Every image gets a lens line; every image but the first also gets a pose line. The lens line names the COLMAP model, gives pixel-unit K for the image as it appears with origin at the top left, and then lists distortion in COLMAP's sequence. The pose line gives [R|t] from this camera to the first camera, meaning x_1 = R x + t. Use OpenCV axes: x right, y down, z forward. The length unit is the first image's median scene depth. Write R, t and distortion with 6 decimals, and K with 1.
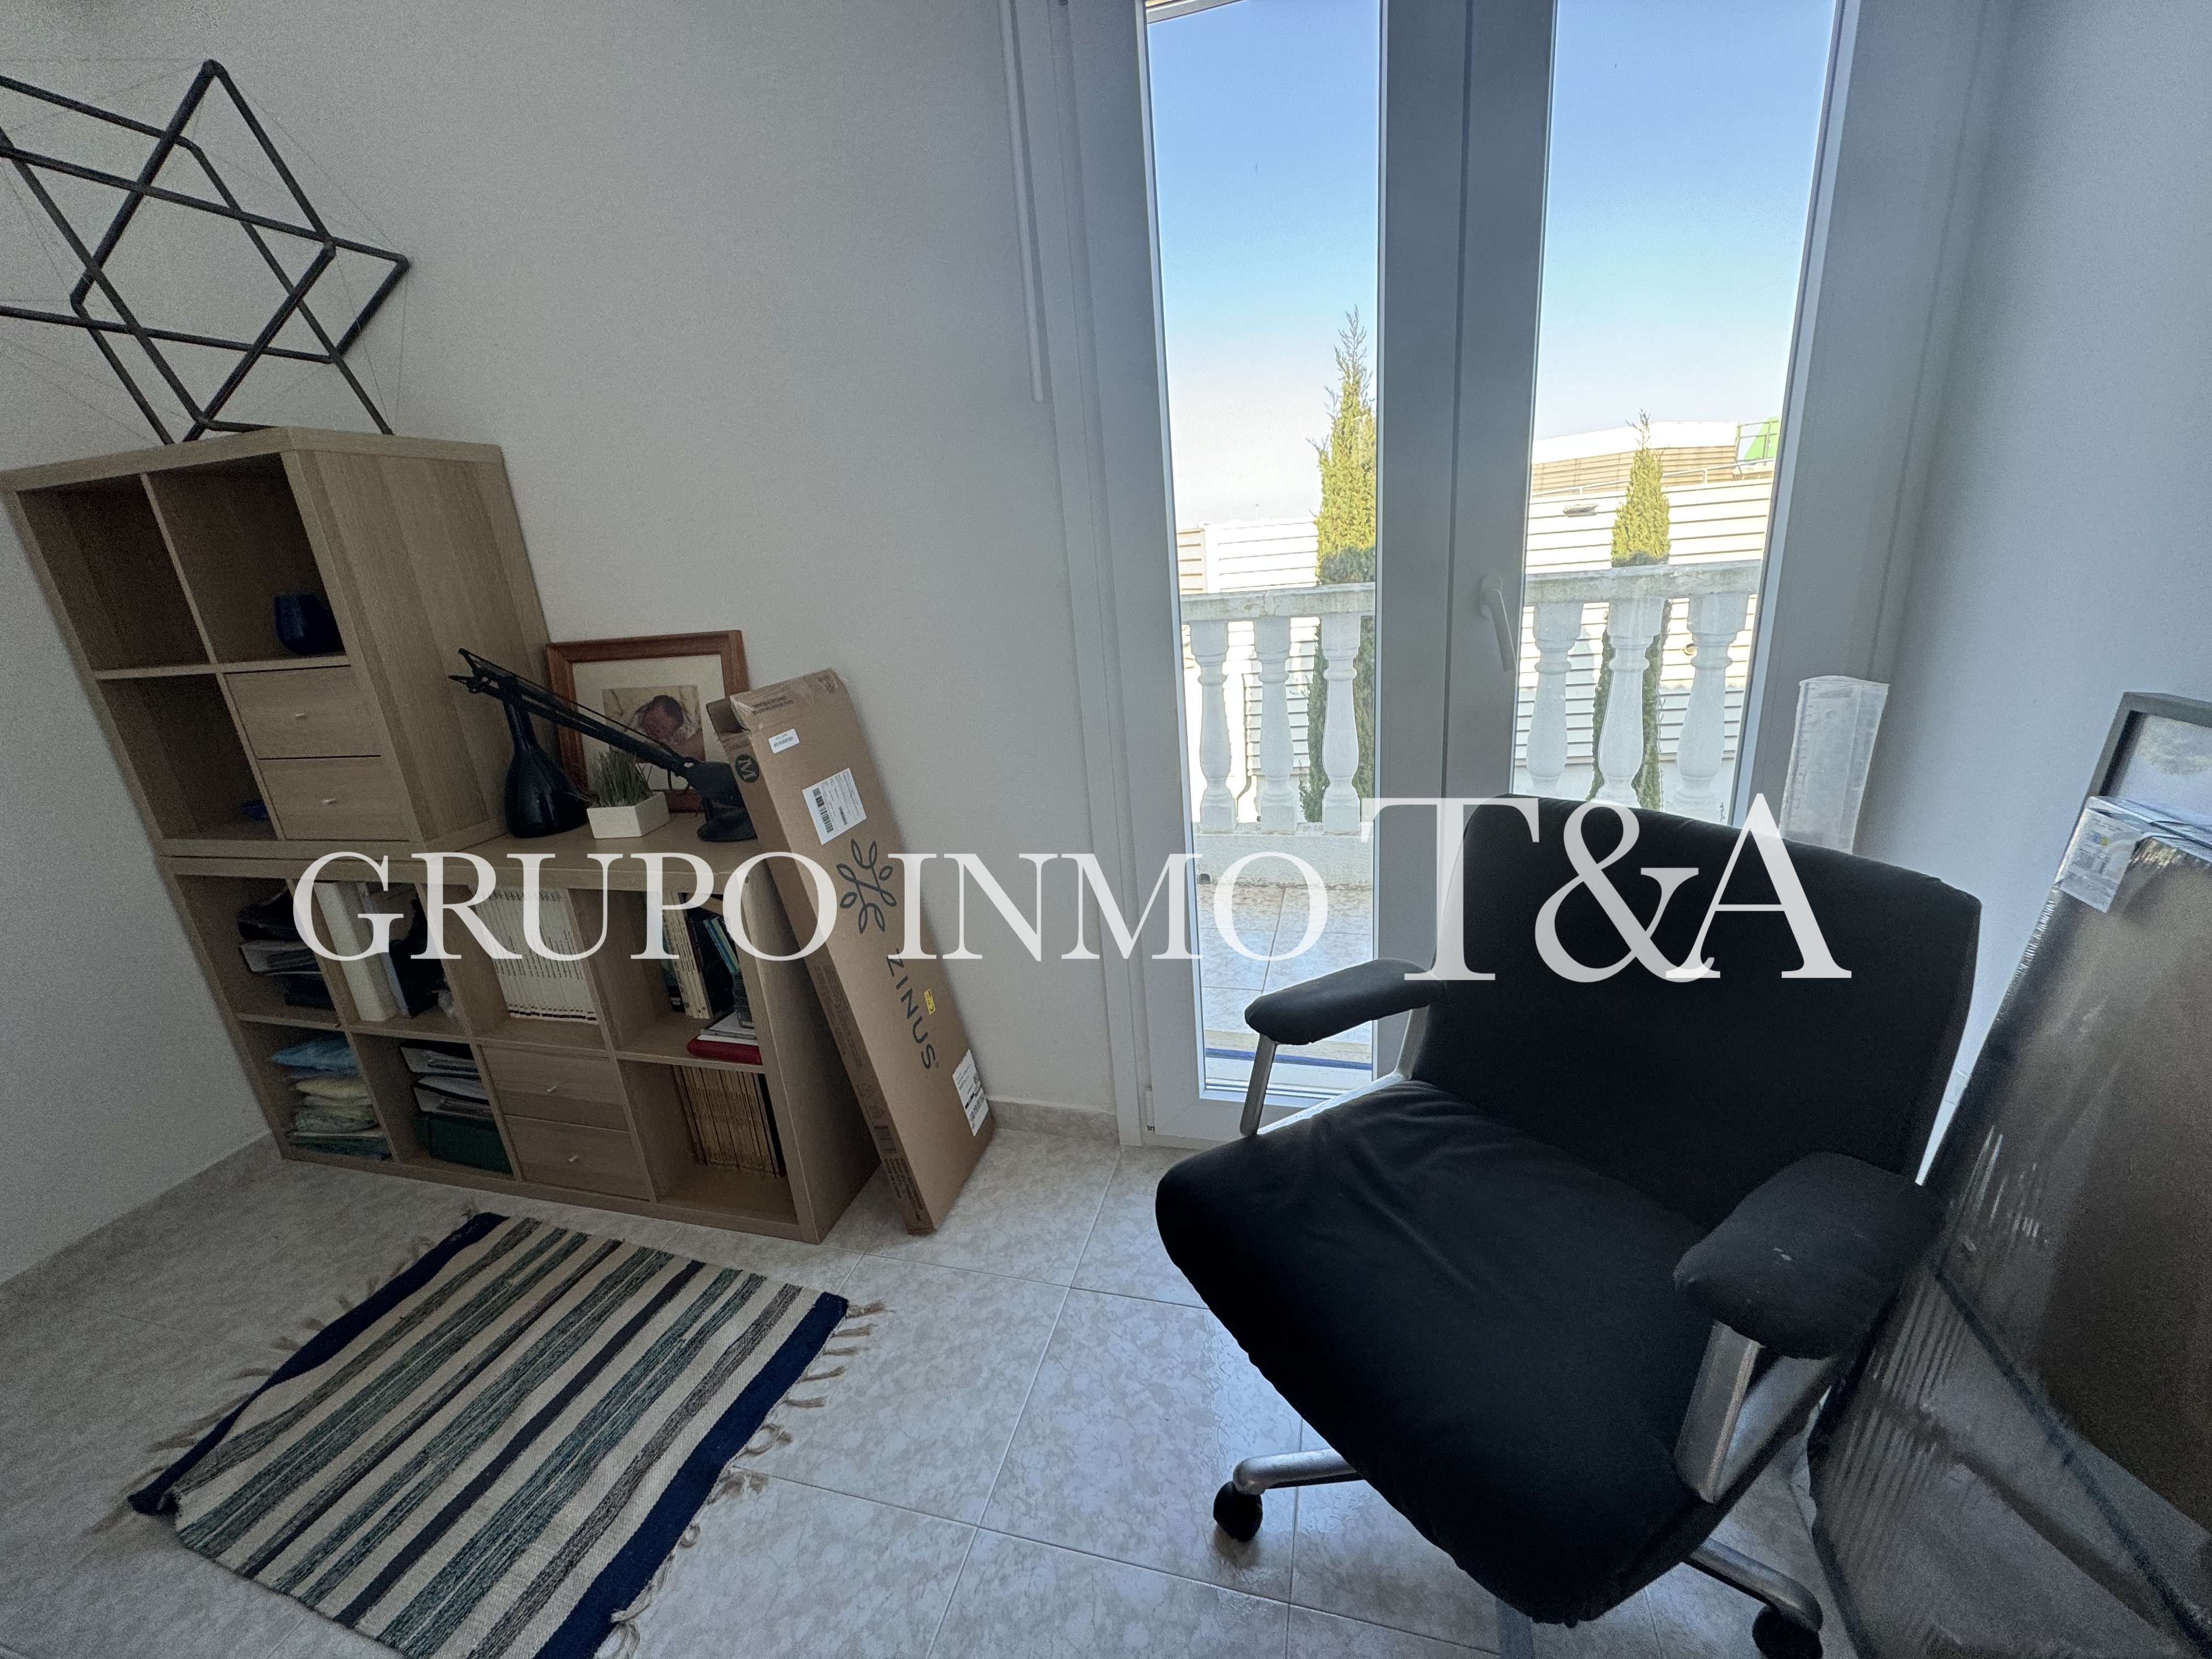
lens RADIAL K [[875.6, 0, 1119.0], [0, 875.6, 833.3], [0, 0, 1]] dist [0.002275, 0.000163]
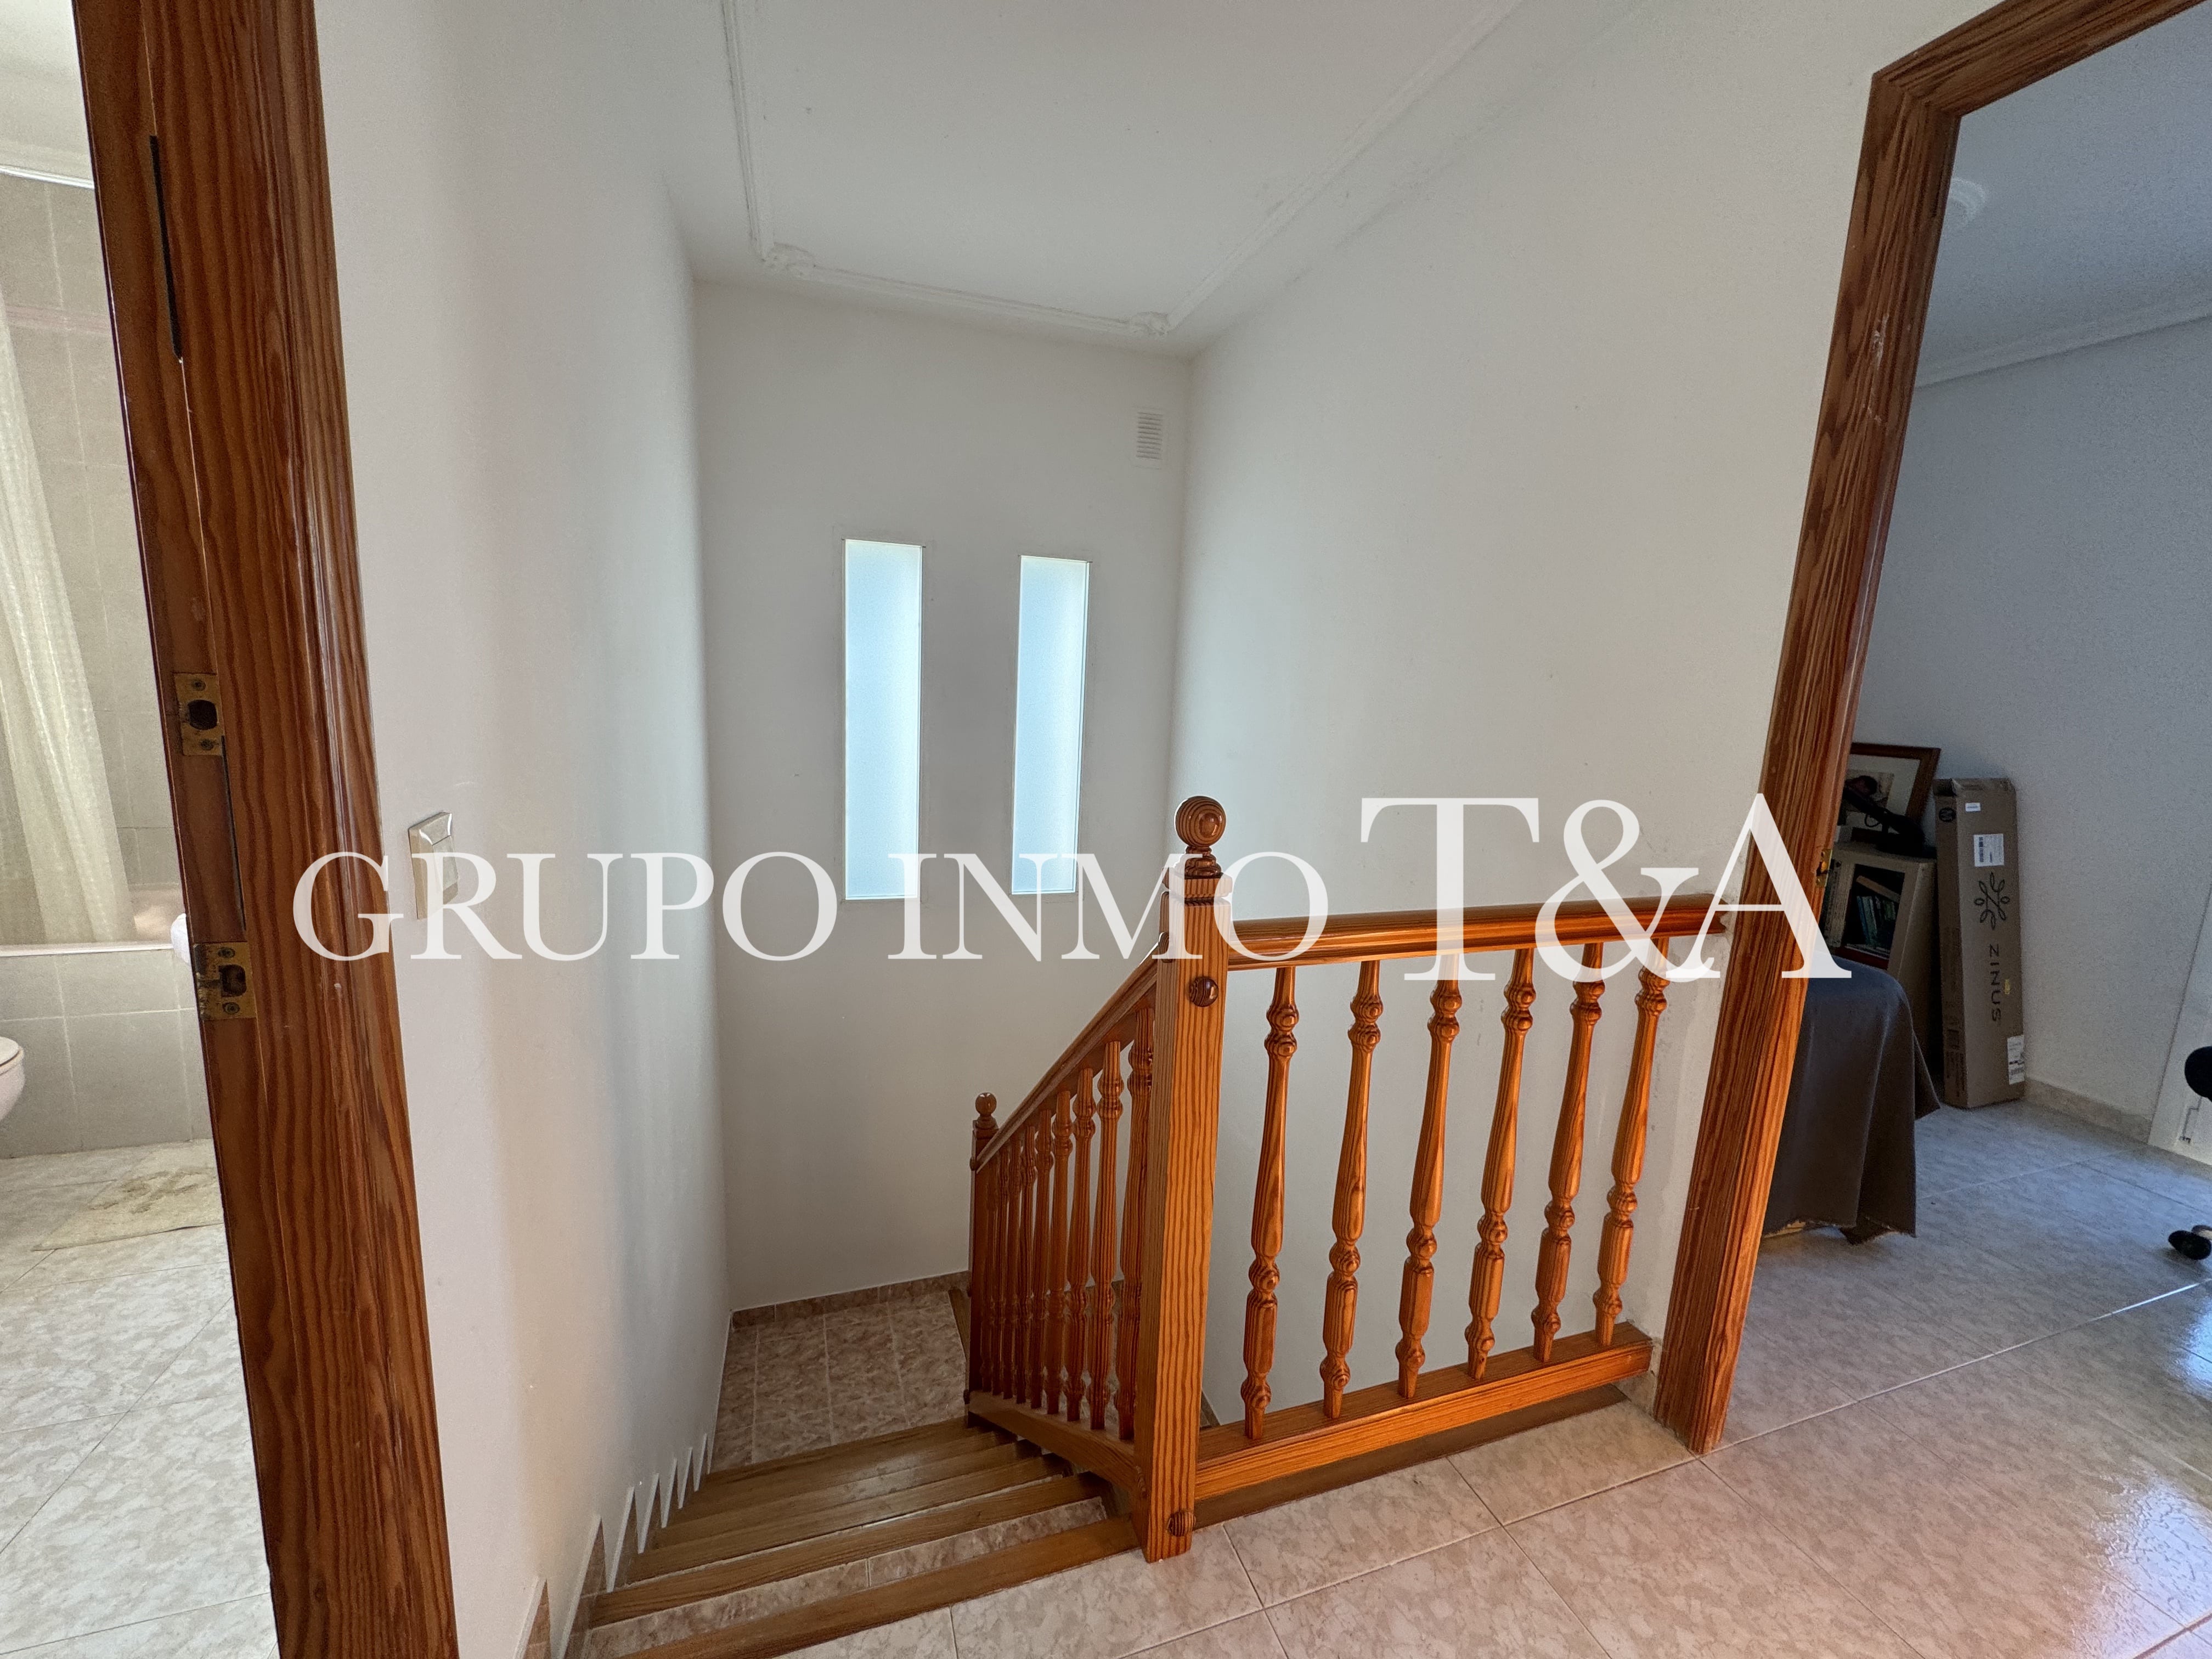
lens RADIAL K [[875.6, 0, 1103.4], [0, 875.6, 836.1], [0, 0, 1]] dist [0.002275, 0.000163]
pose [[0.543789, 0.238388, -0.804652, 0.128842], [-0.332591, 0.941514, 0.054168, 0.461343], [0.770504, 0.238165, 0.591270, -1.499449]]
